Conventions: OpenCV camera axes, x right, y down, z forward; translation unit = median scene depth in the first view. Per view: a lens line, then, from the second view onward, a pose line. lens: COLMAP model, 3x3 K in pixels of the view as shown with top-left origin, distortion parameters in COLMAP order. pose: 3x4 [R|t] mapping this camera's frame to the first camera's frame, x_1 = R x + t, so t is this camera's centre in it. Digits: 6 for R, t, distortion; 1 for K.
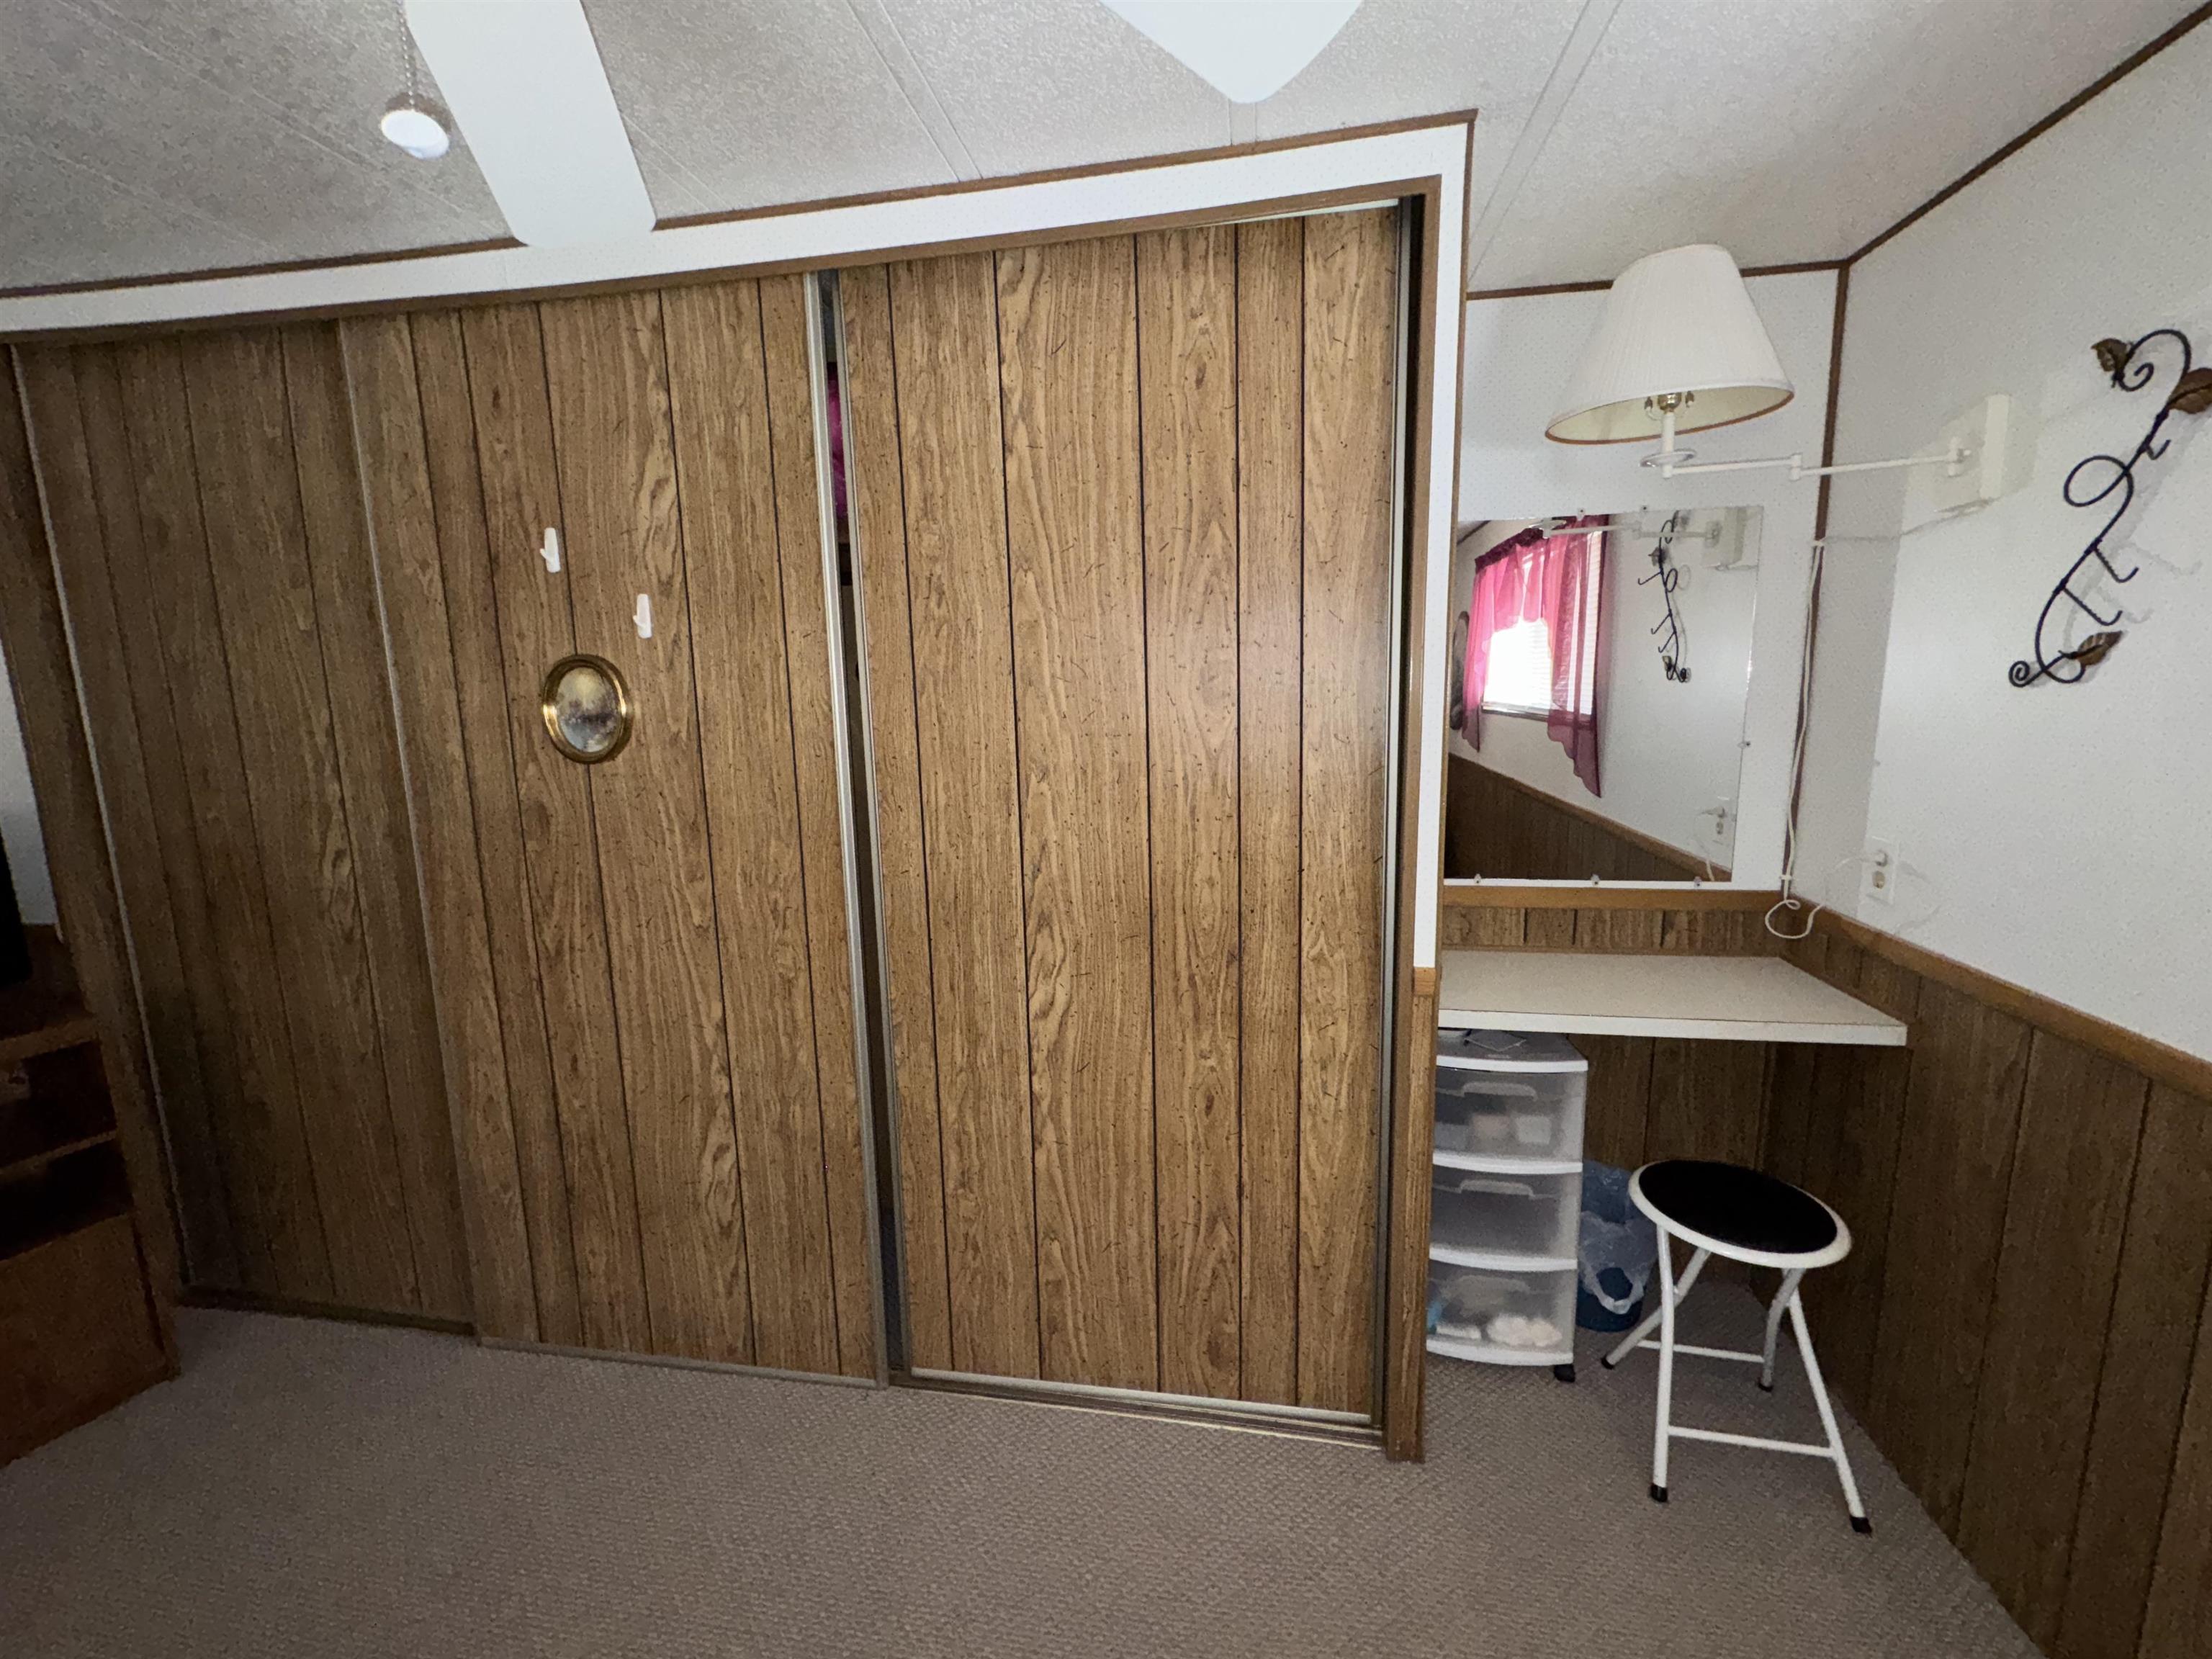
lens RADIAL K [[916.8, 0, 1106.0], [0, 916.8, 829.5], [0, 0, 1]] dist [-0.002127, -0.000270]
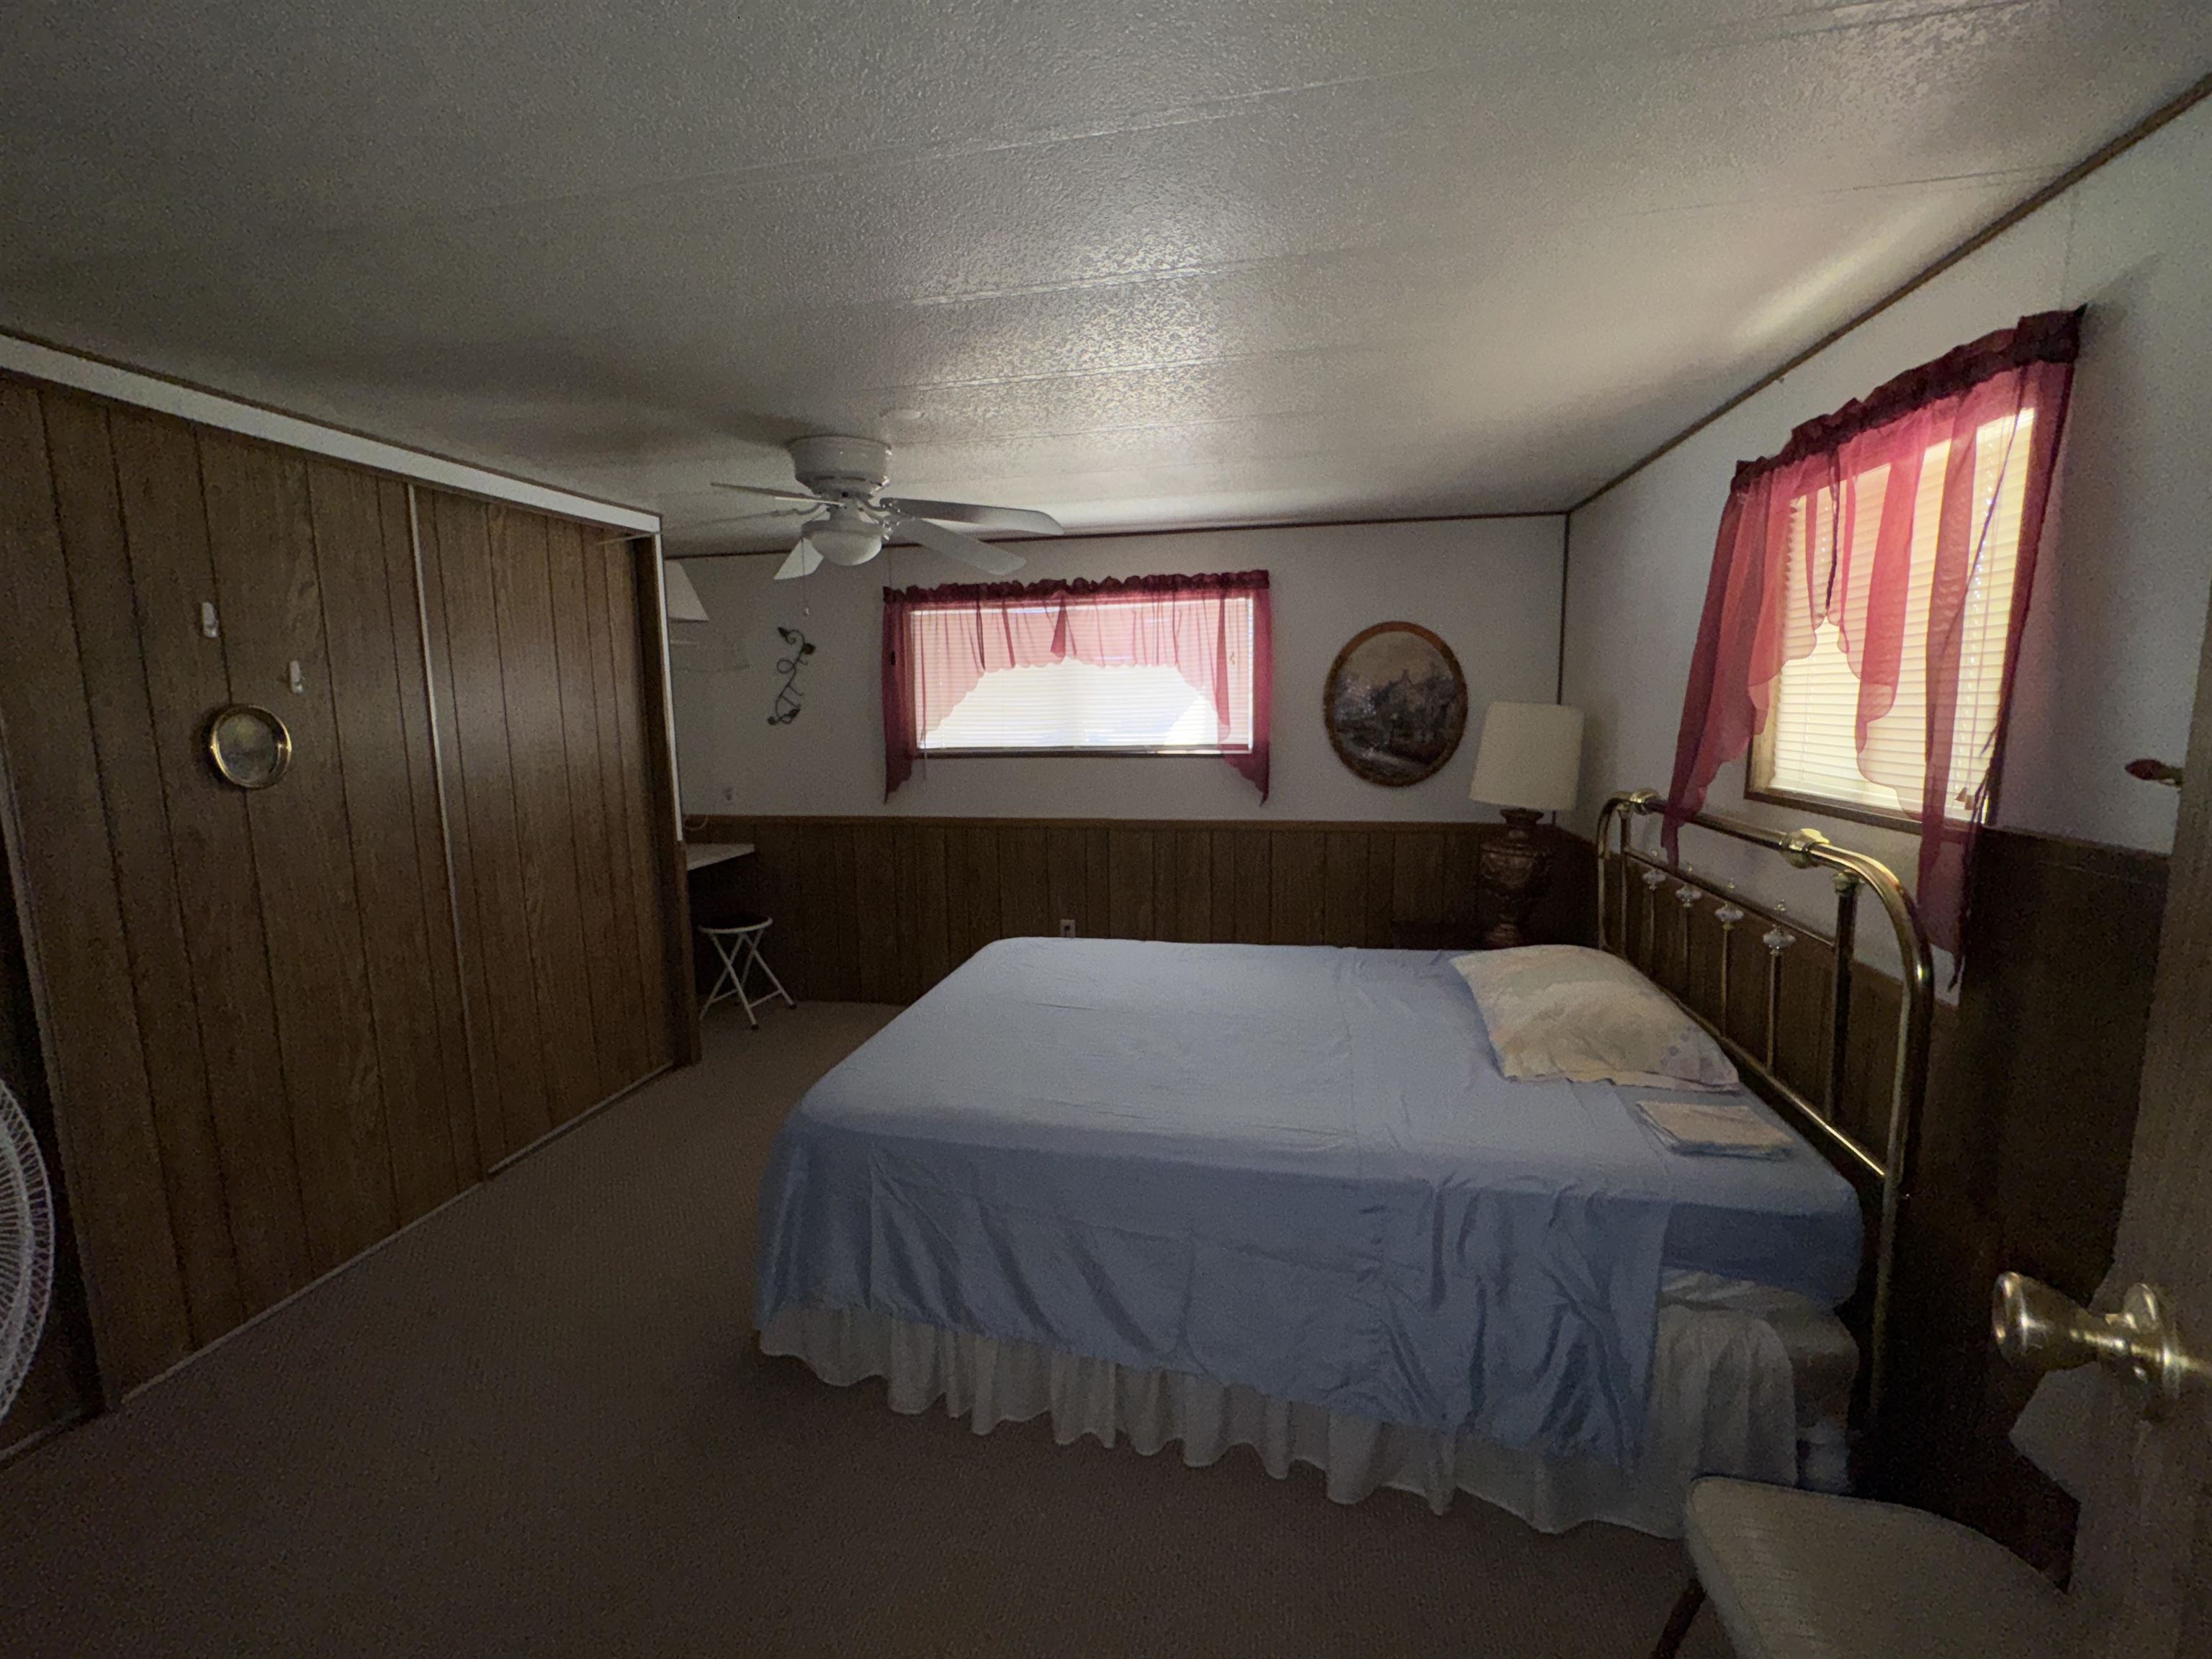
lens RADIAL K [[916.8, 0, 1106.0], [0, 916.8, 829.5], [0, 0, 1]] dist [-0.002127, -0.000270]
pose [[0.028303, -0.115330, 0.992924, -1.812560], [0.170334, 0.979351, 0.108898, 0.044468], [-0.984980, 0.166047, 0.047363, -0.206669]]
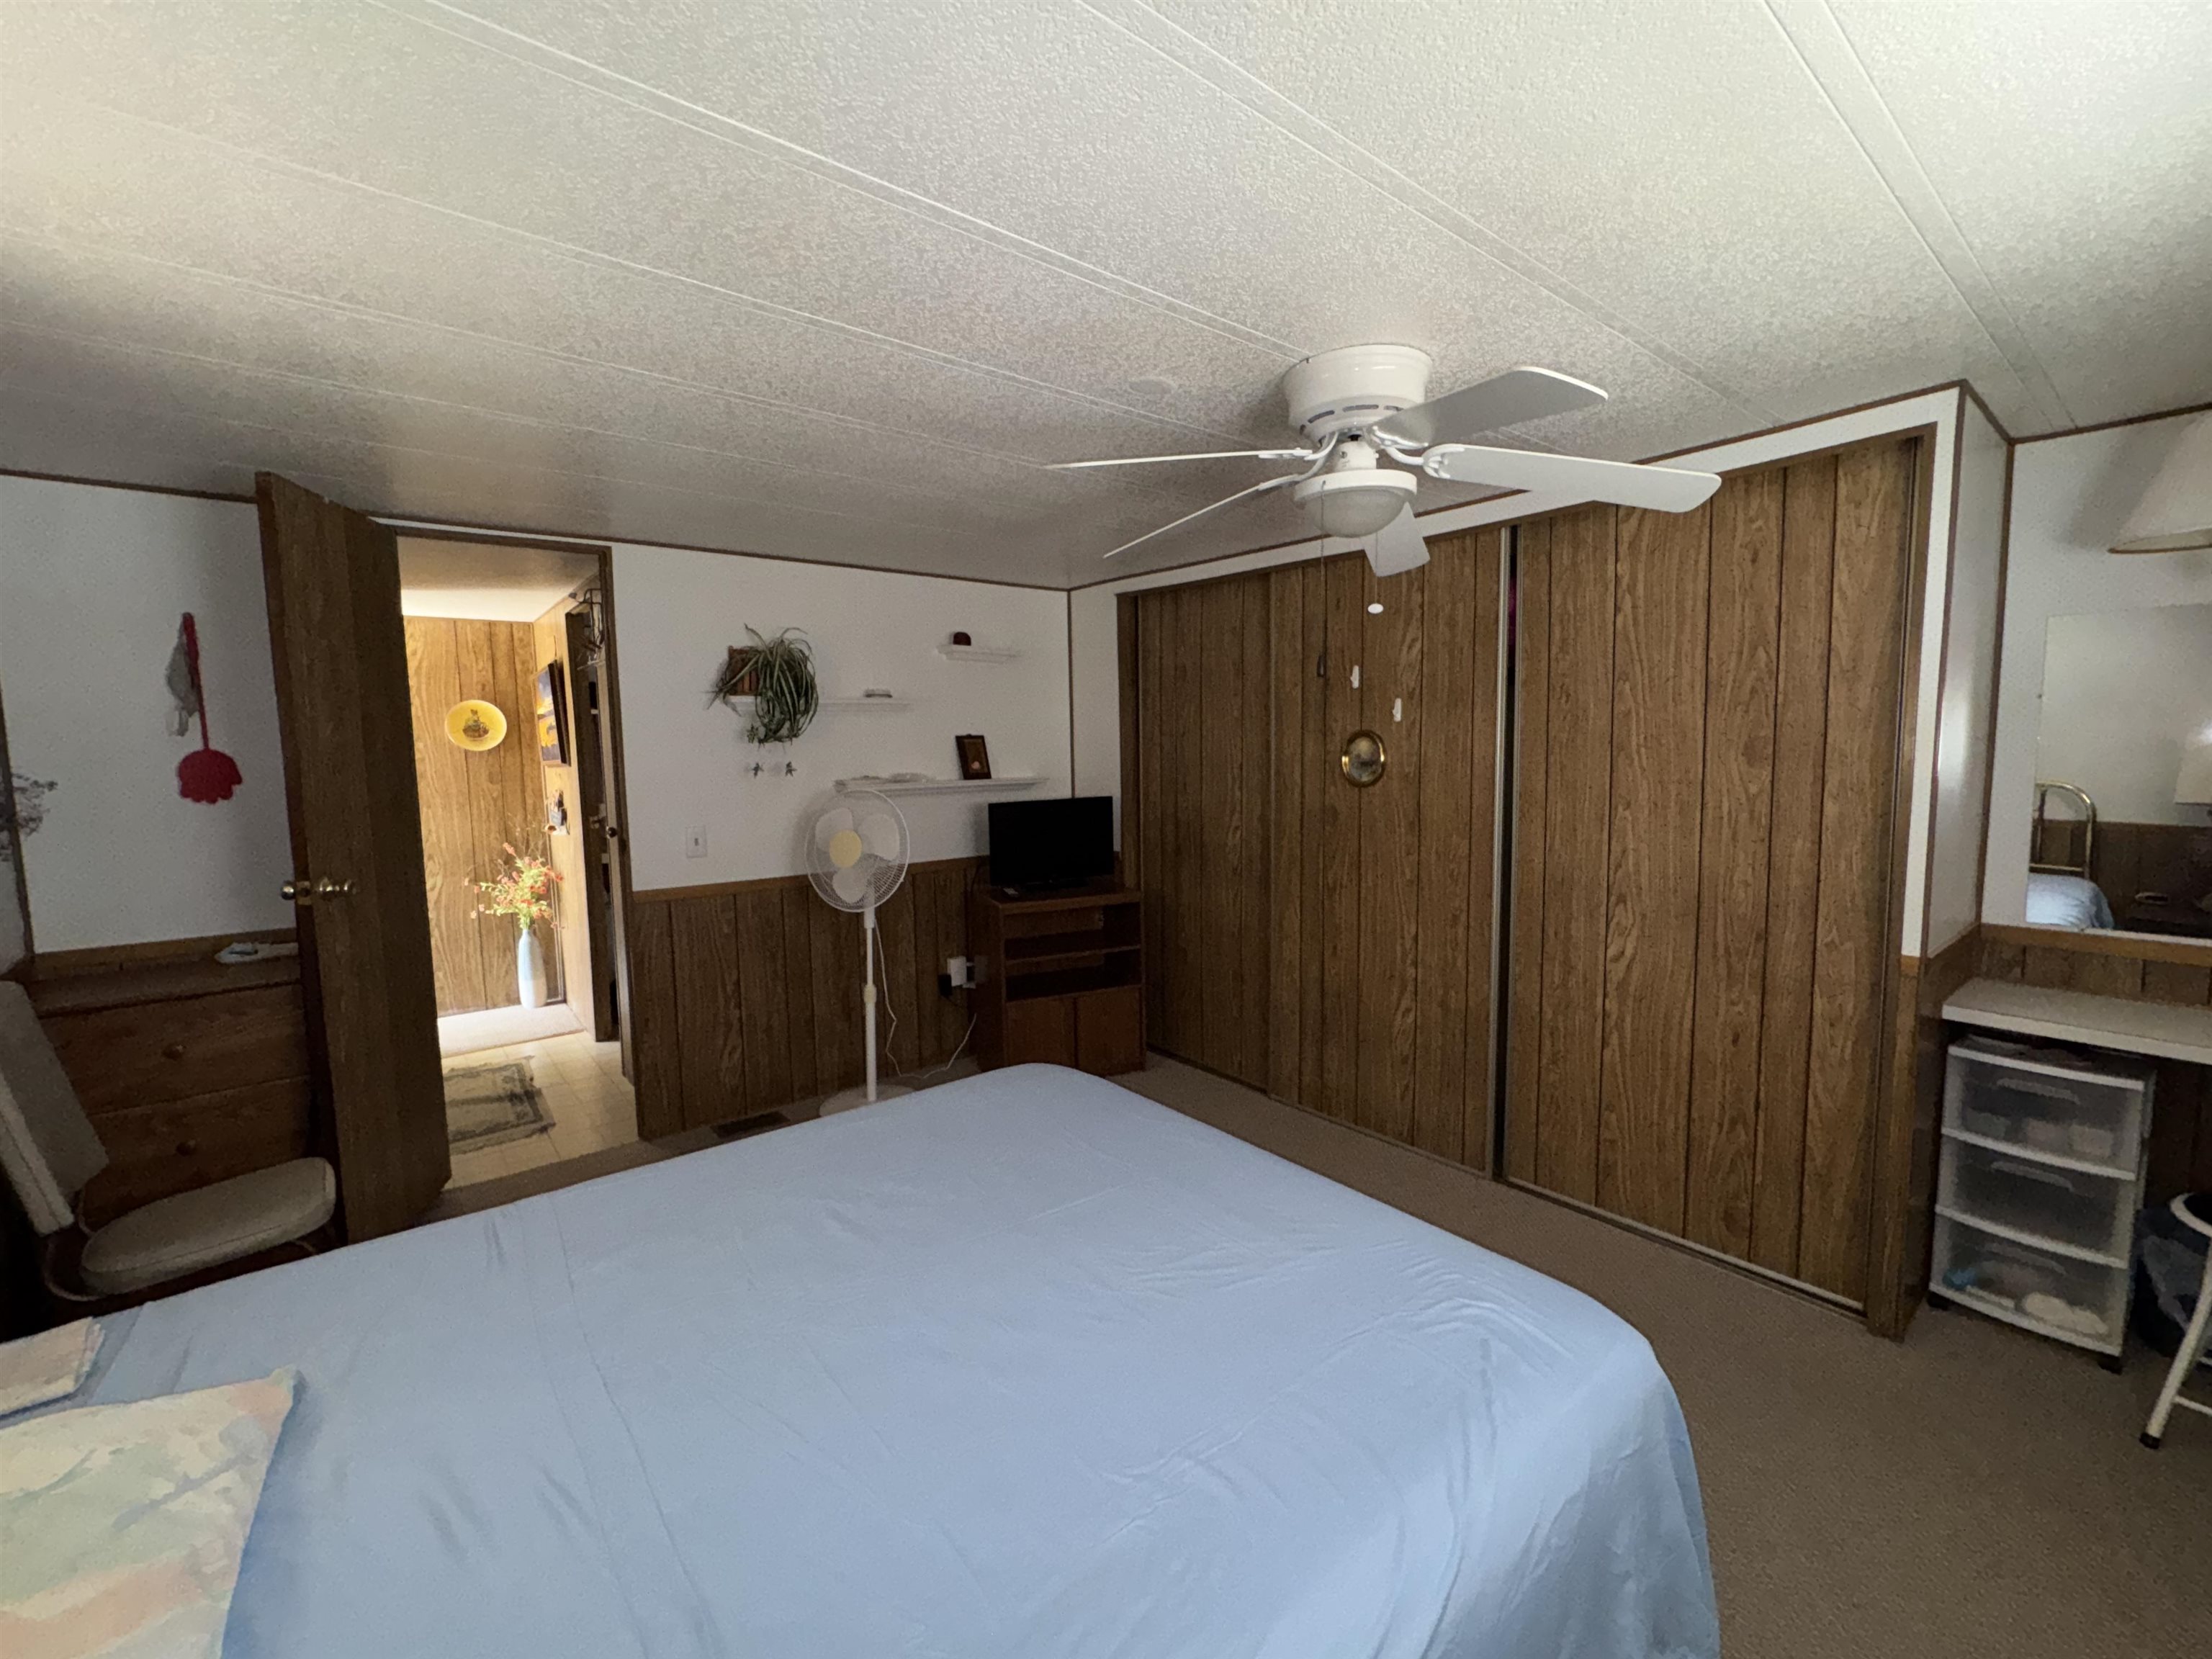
lens RADIAL K [[919.7, 0, 1100.8], [0, 919.7, 829.1], [0, 0, 1]] dist [-0.001872, 0.000533]
pose [[0.742100, 0.072187, -0.666391, 0.312571], [-0.104719, 0.994462, -0.008891, 0.088523], [0.662059, 0.076382, 0.745550, -0.777371]]
